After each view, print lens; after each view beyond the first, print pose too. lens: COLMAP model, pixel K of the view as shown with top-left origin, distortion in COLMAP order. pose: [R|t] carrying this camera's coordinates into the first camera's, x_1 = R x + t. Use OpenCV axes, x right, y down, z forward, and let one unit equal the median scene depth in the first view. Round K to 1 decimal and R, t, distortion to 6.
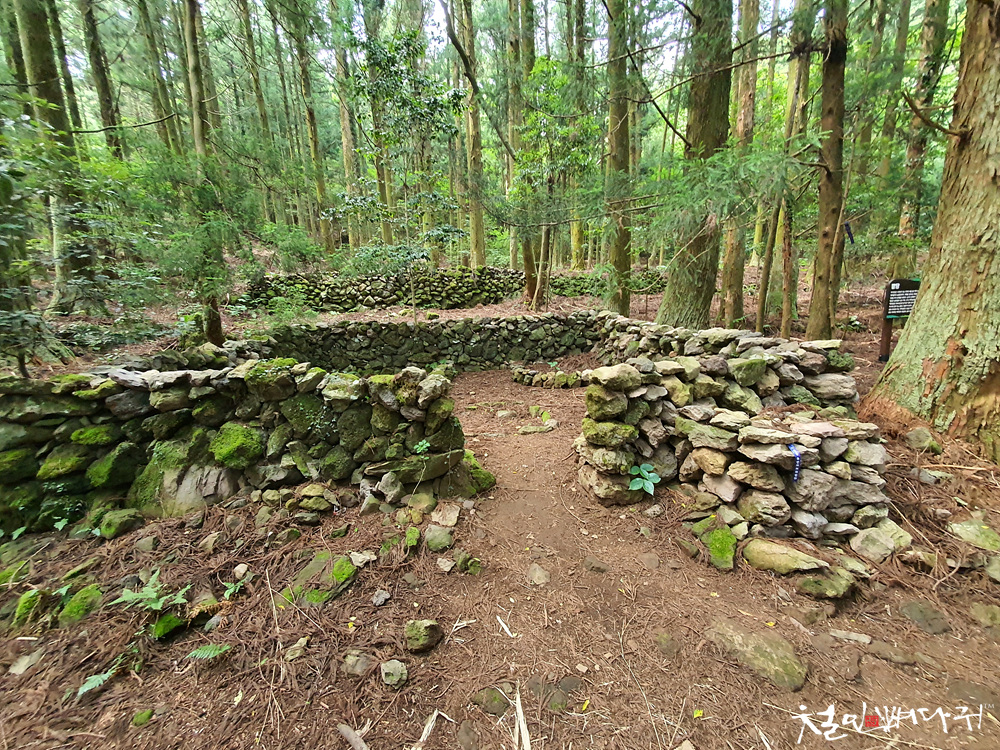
lens RADIAL K [[398.6, 0, 498.9], [0, 398.6, 378.2], [0, 0, 1]] dist [-0.002006, -0.000116]
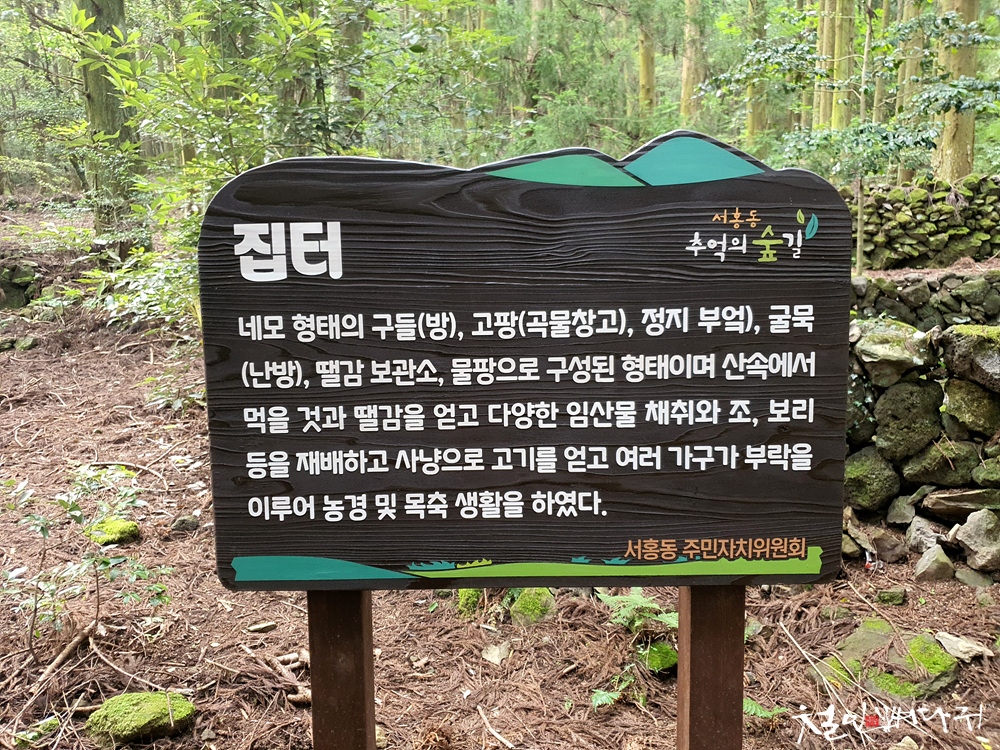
lens RADIAL K [[780.9, 0, 500.1], [0, 780.9, 372.7], [0, 0, 1]] dist [0.011838, 0.001199]
pose [[0.862491, 0.073884, -0.500650, -0.314590], [-0.101425, 0.994450, -0.027971, 0.149583], [0.495804, 0.074903, 0.865198, -0.200081]]
